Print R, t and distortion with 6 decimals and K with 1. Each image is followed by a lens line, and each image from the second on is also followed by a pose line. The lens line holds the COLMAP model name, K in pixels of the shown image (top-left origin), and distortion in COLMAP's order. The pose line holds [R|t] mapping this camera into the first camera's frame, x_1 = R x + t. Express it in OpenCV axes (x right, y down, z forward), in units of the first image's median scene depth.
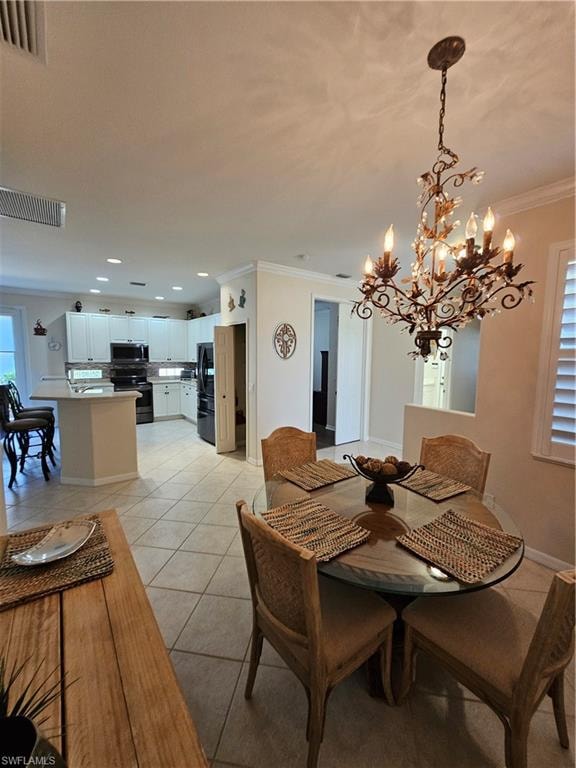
lens RADIAL K [[318.9, 0, 297.2], [0, 318.9, 382.5], [0, 0, 1]] dist [0.001109, -0.000004]
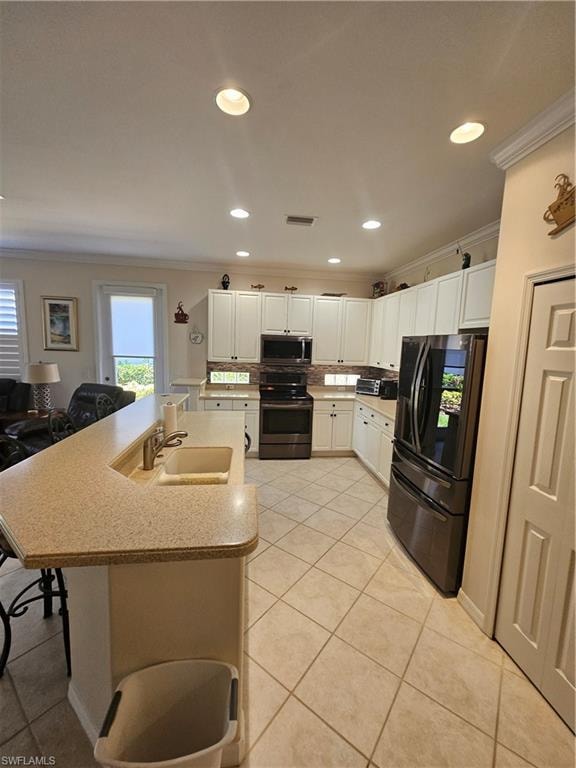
lens RADIAL K [[312.0, 0, 289.2], [0, 312.0, 381.4], [0, 0, 1]] dist [0.000316, -0.000493]
pose [[0.867073, 0.080987, -0.491554, -0.209880], [-0.071779, 0.996712, 0.037603, -0.055857], [0.492983, 0.002679, 0.870035, 0.472938]]
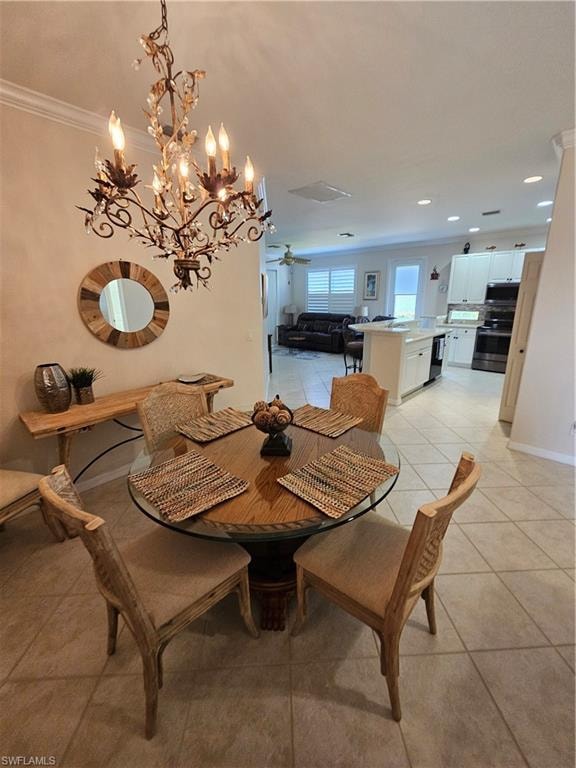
lens RADIAL K [[324.3, 0, 286.7], [0, 324.3, 382.9], [0, 0, 1]] dist [0.000113, 0.000243]
pose [[0.163042, 0.241817, -0.956526, 0.330727], [-0.078936, 0.969588, 0.231665, -0.012268], [0.983456, 0.037733, 0.177171, 0.255126]]
